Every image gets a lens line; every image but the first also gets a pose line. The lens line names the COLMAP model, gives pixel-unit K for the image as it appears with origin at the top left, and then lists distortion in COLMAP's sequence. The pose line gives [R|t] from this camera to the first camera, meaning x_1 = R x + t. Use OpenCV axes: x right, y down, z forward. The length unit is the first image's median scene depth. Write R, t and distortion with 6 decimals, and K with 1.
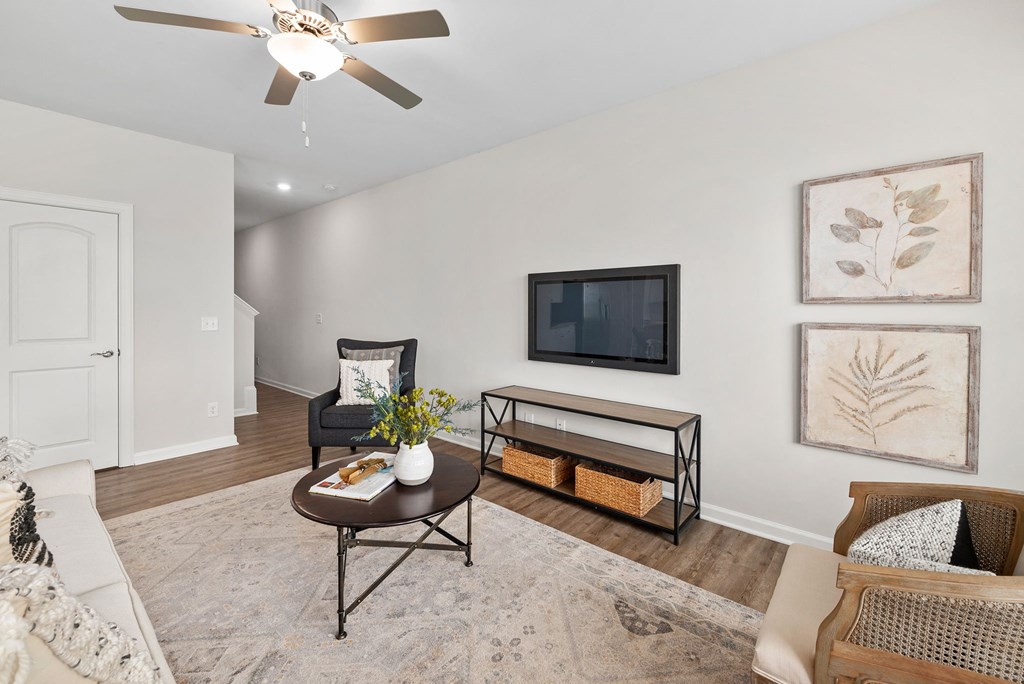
lens RADIAL K [[431.8, 0, 513.2], [0, 431.8, 312.2], [0, 0, 1]] dist [0.000603, 0.000101]
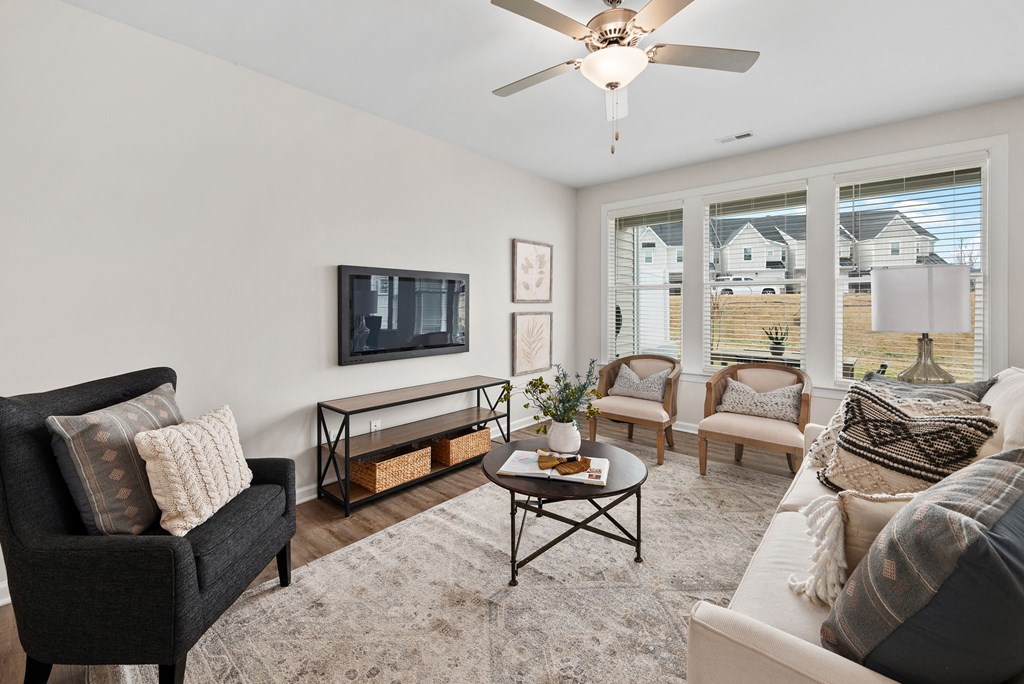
lens RADIAL K [[426.7, 0, 509.2], [0, 426.7, 320.8], [0, 0, 1]] dist [-0.000142, 0.000017]
pose [[0.005456, -0.043399, 0.999043, -1.091120], [0.001621, 0.999057, 0.043391, -0.018627], [-0.999984, 0.001383, 0.005521, 0.914123]]
